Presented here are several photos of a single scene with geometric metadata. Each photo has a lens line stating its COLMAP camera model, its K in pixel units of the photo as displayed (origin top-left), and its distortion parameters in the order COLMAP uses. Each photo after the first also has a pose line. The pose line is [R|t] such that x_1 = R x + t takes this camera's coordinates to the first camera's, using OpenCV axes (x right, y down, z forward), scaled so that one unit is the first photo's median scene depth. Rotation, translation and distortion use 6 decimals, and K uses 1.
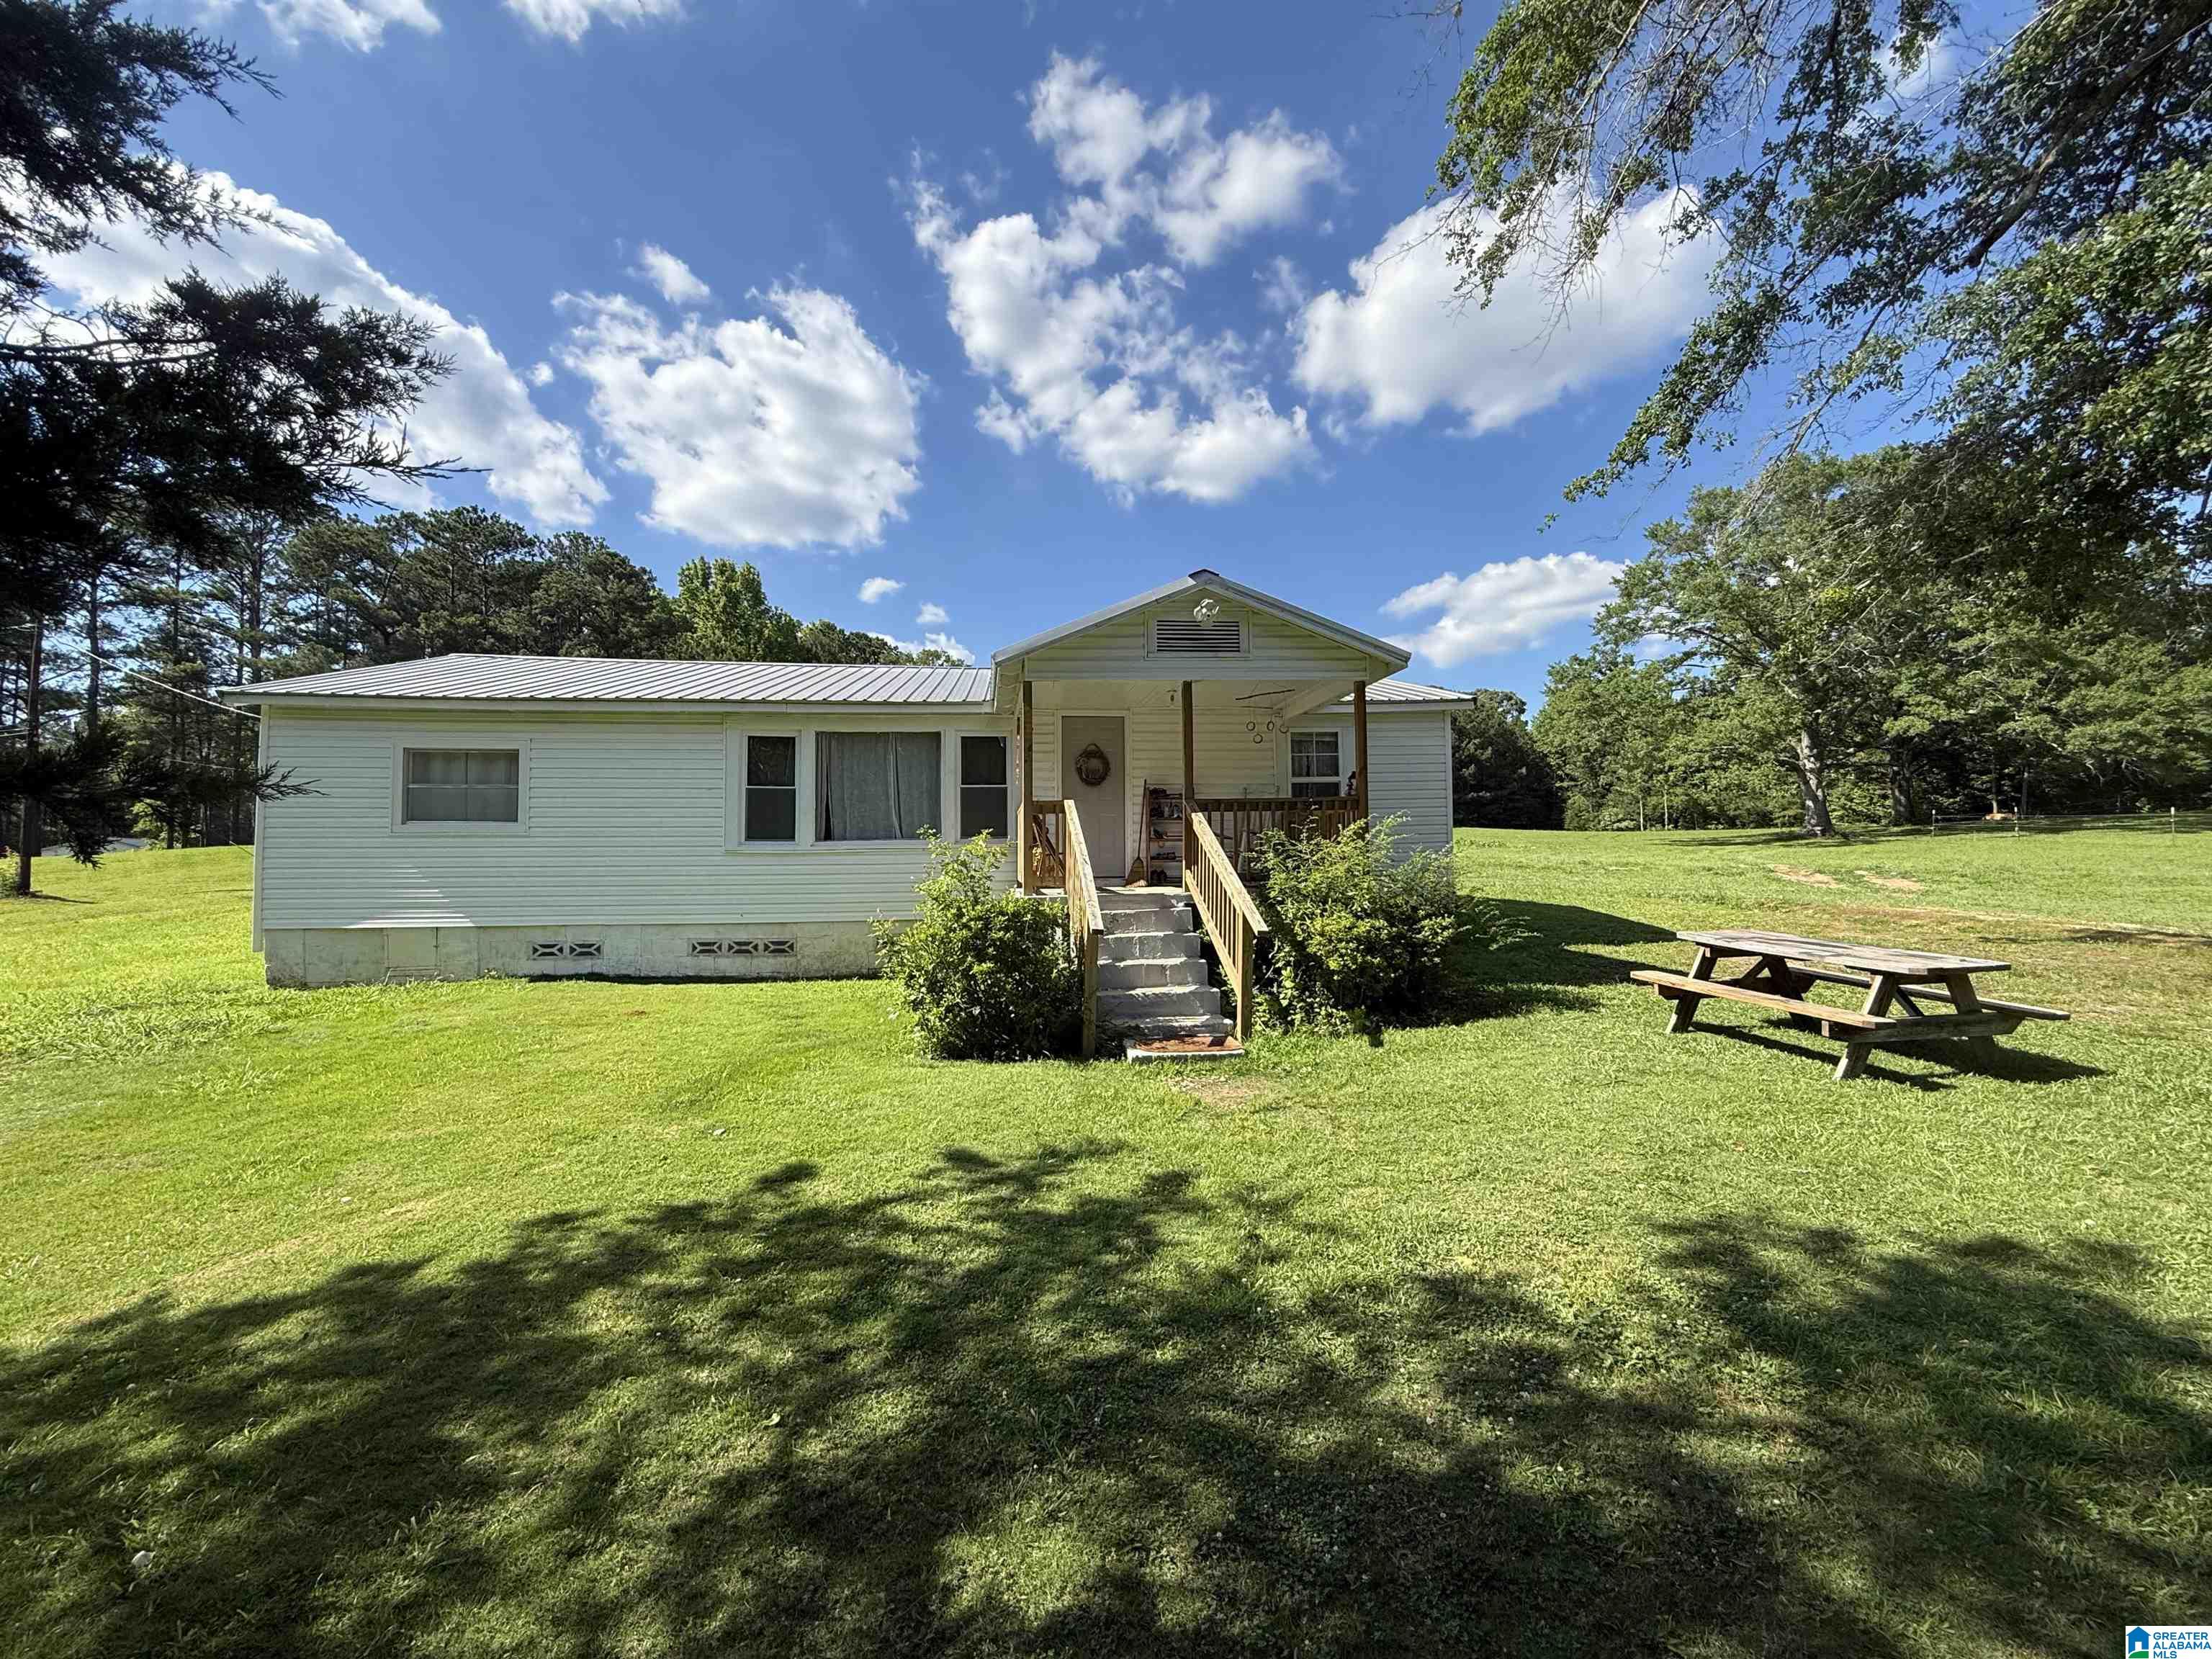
lens RADIAL K [[880.7, 0, 1112.5], [0, 880.7, 832.5], [0, 0, 1]] dist [-0.000589, -0.000291]
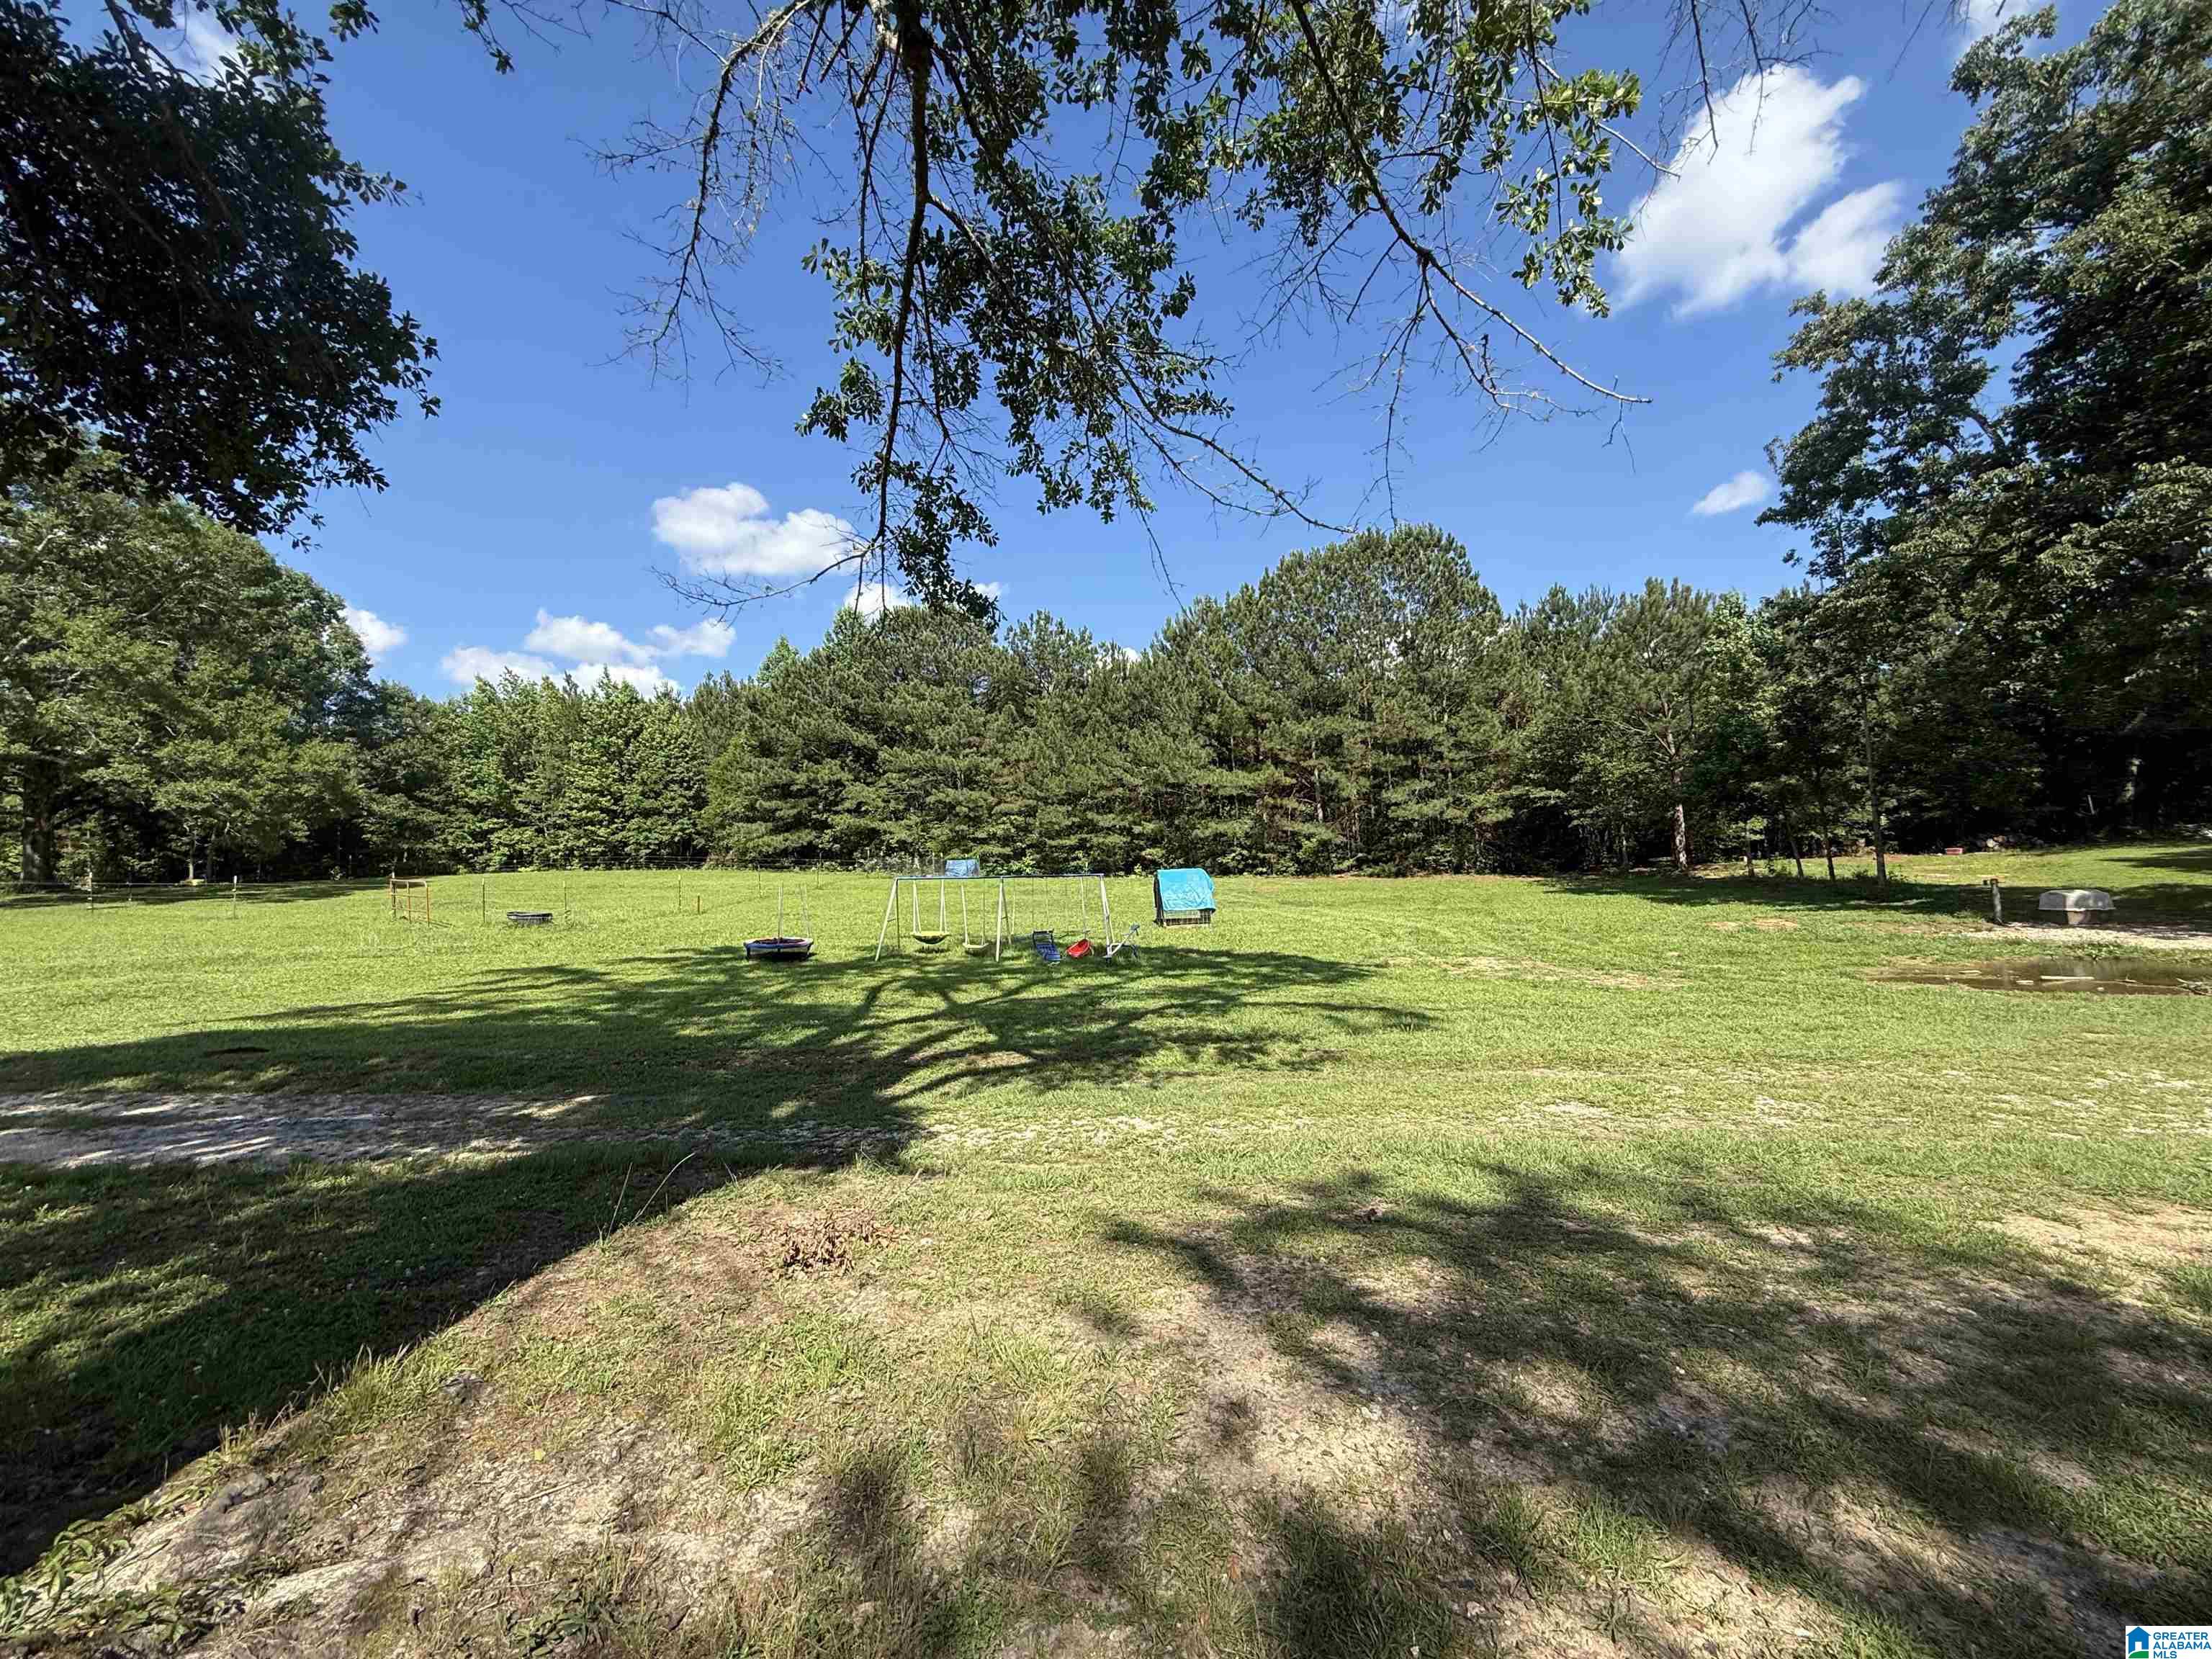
lens RADIAL K [[880.7, 0, 1098.5], [0, 880.7, 829.0], [0, 0, 1]] dist [-0.000589, -0.000291]
pose [[0.051624, 0.069436, 0.996250, 0.871869], [0.007631, 0.997523, -0.069921, -0.015319], [-0.998637, 0.011212, 0.050966, 0.104982]]
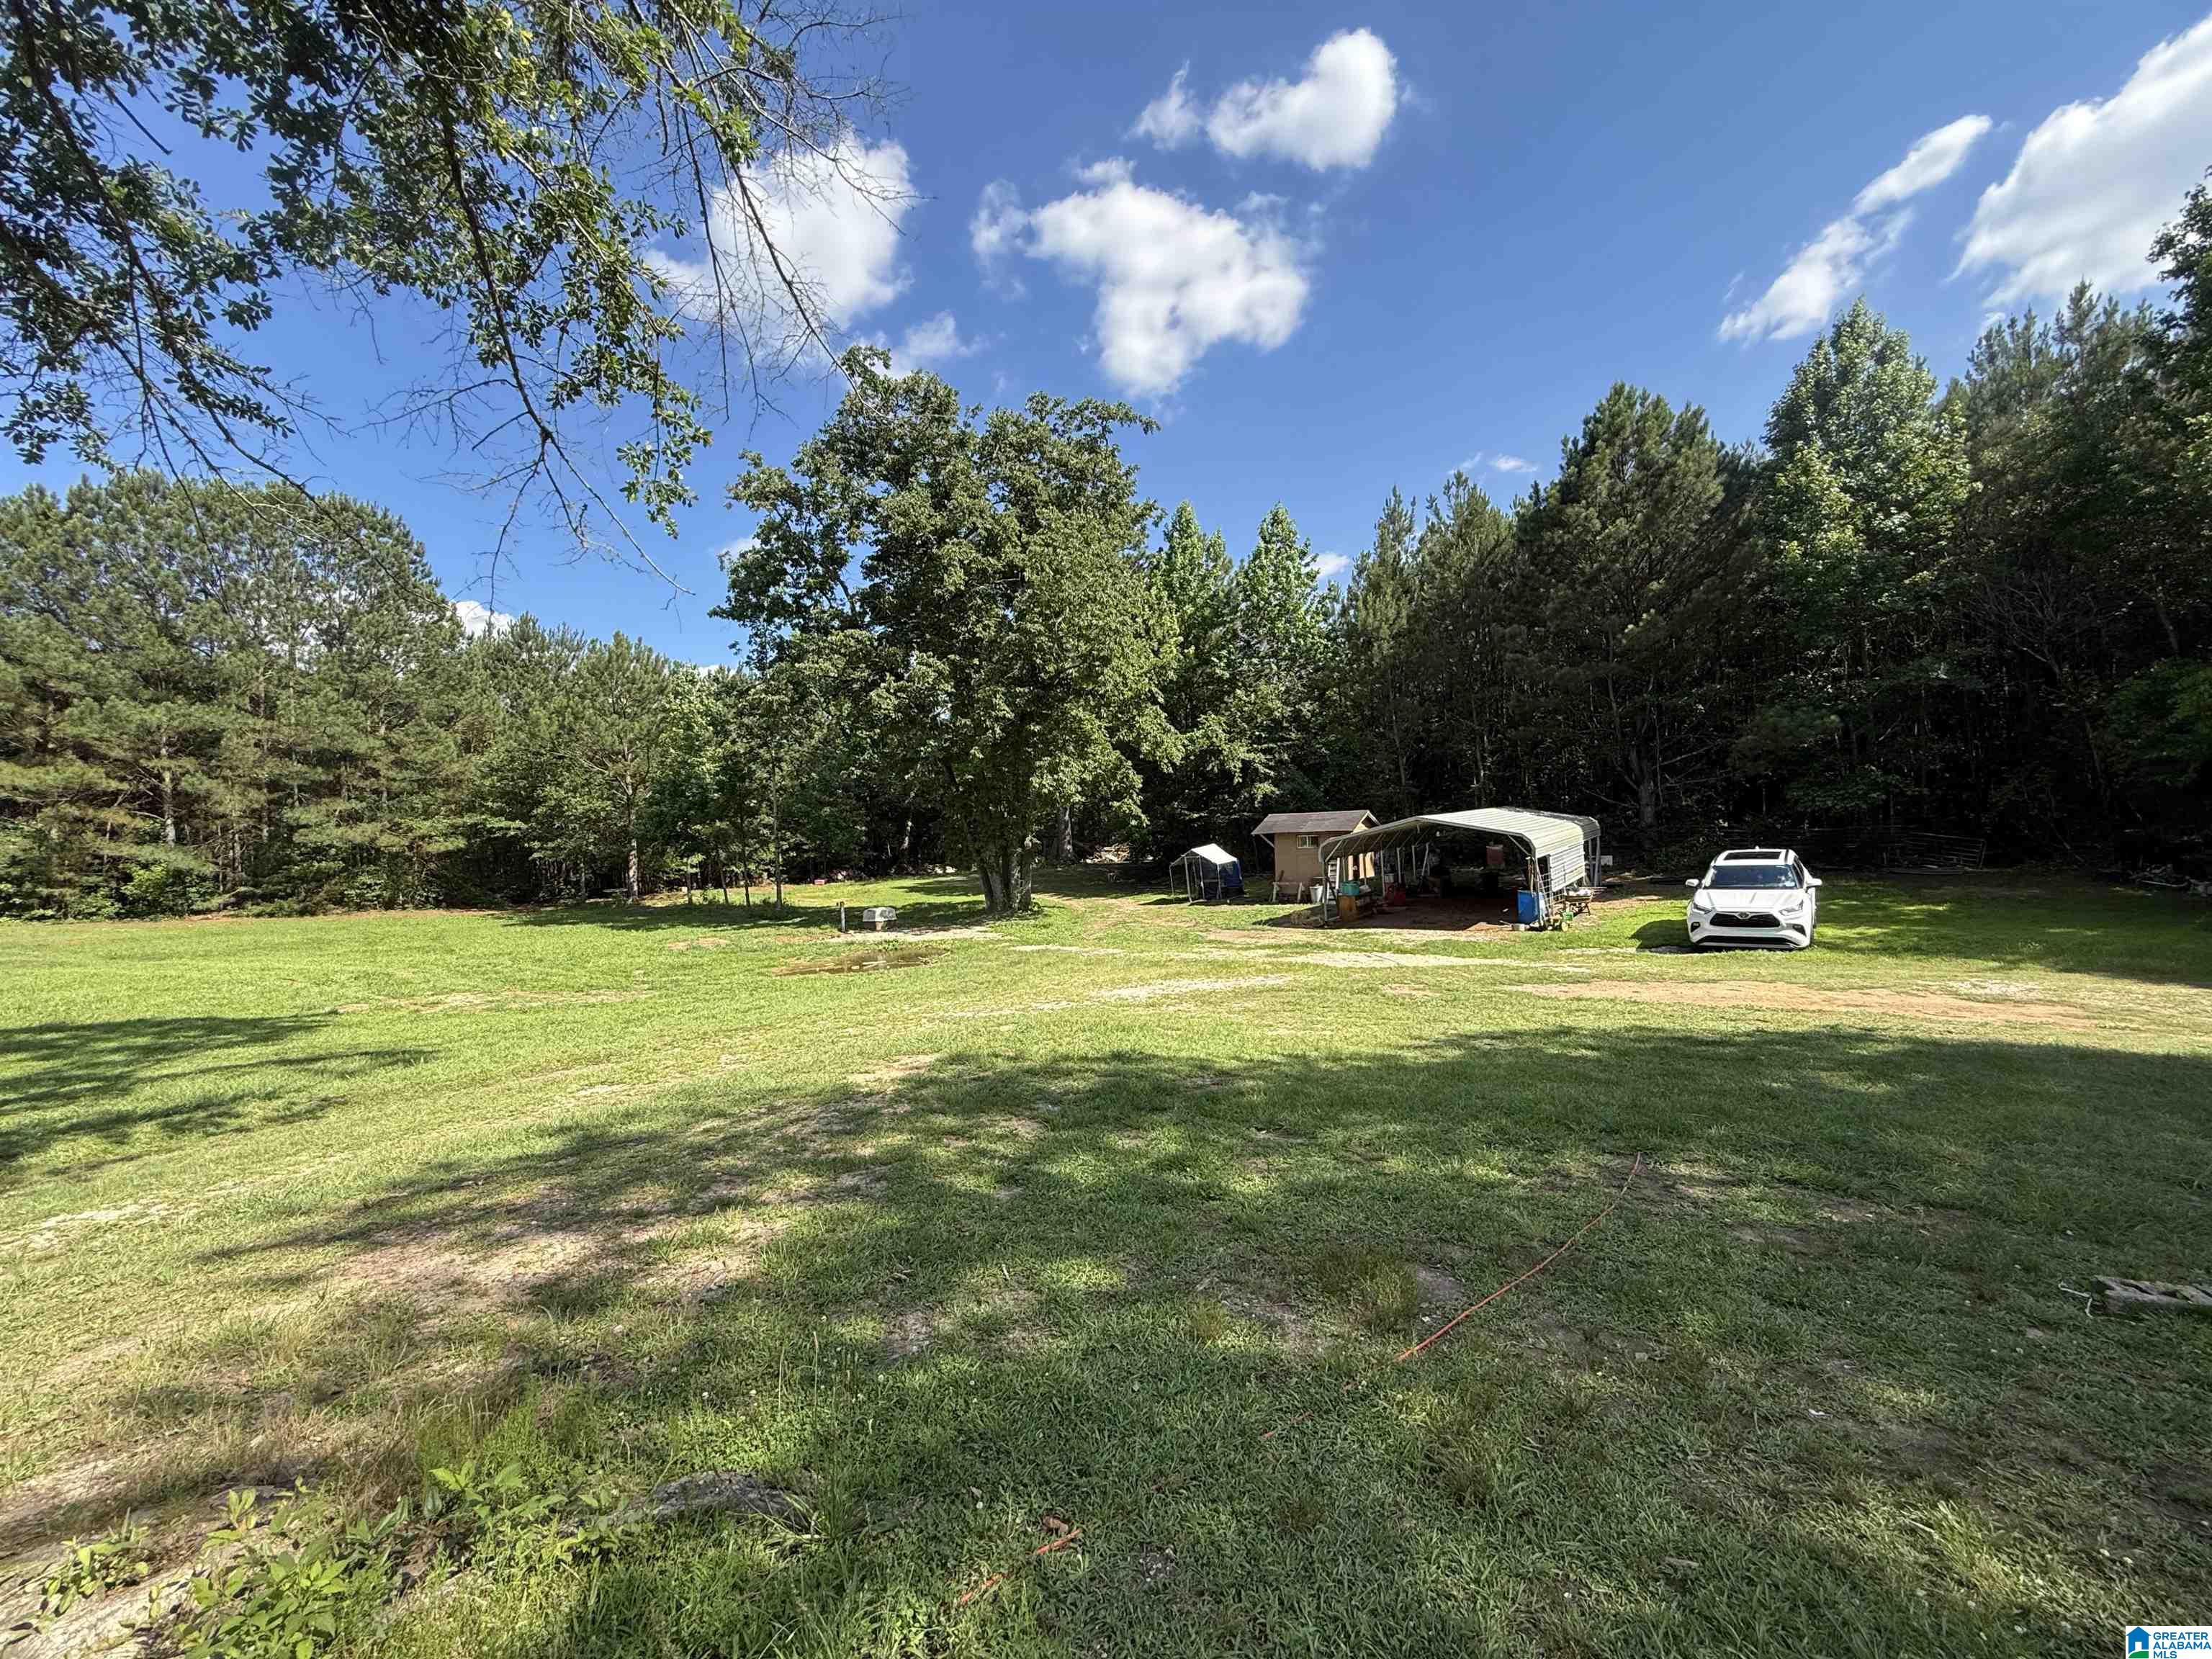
lens RADIAL K [[880.7, 0, 1105.6], [0, 880.7, 833.9], [0, 0, 1]] dist [-0.000589, -0.000291]
pose [[-0.858533, 0.073925, 0.507402, 0.719614], [0.045857, 0.996657, -0.067614, -0.012853], [-0.510704, -0.034781, -0.859053, 0.252908]]
